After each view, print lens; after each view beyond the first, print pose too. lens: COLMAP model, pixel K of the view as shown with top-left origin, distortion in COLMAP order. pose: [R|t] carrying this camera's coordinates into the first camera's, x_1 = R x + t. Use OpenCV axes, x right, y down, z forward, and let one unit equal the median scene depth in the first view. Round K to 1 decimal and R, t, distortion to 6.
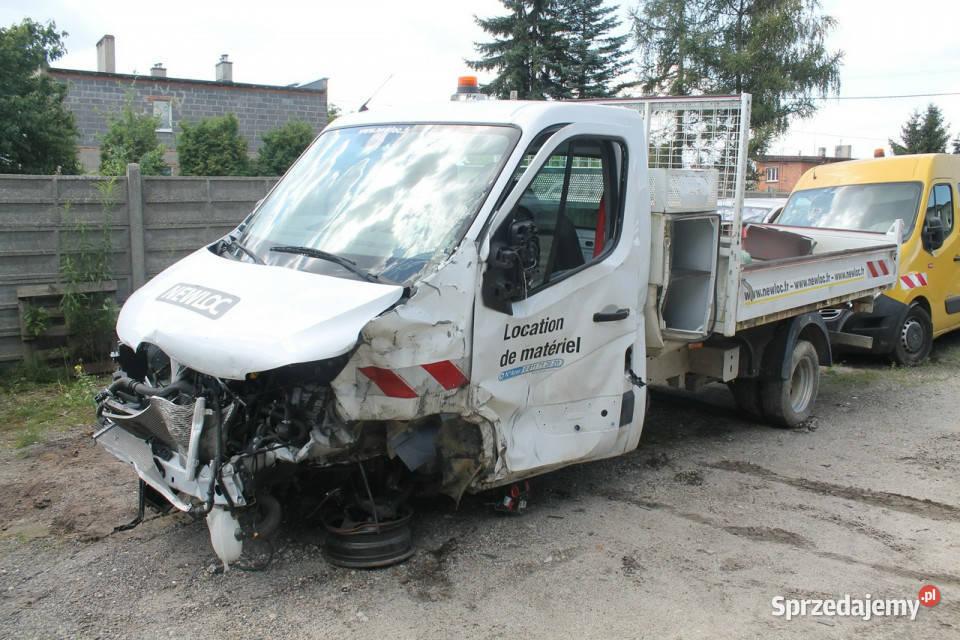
lens RADIAL K [[781.7, 0, 480.0], [0, 781.7, 320.0], [0, 0, 1]] dist [-0.191695, 0.197676]
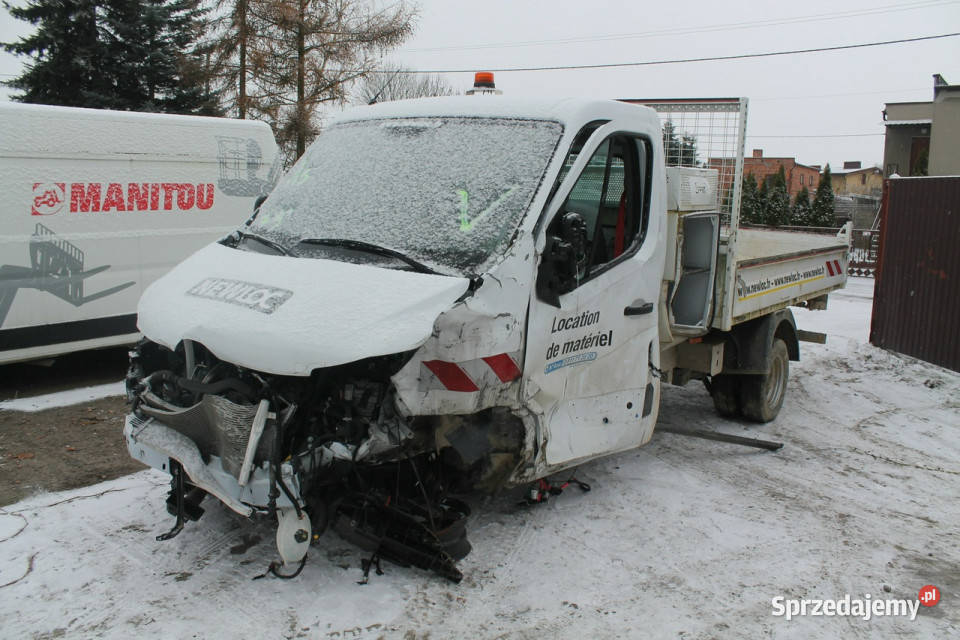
lens RADIAL K [[781.7, 0, 480.0], [0, 781.7, 320.0], [0, 0, 1]] dist [-0.191695, 0.197676]
pose [[0.992313, -0.009692, 0.123373, -0.187747], [0.010912, 0.999898, -0.009211, 0.017371], [-0.123271, 0.010487, 0.992318, 0.012221]]
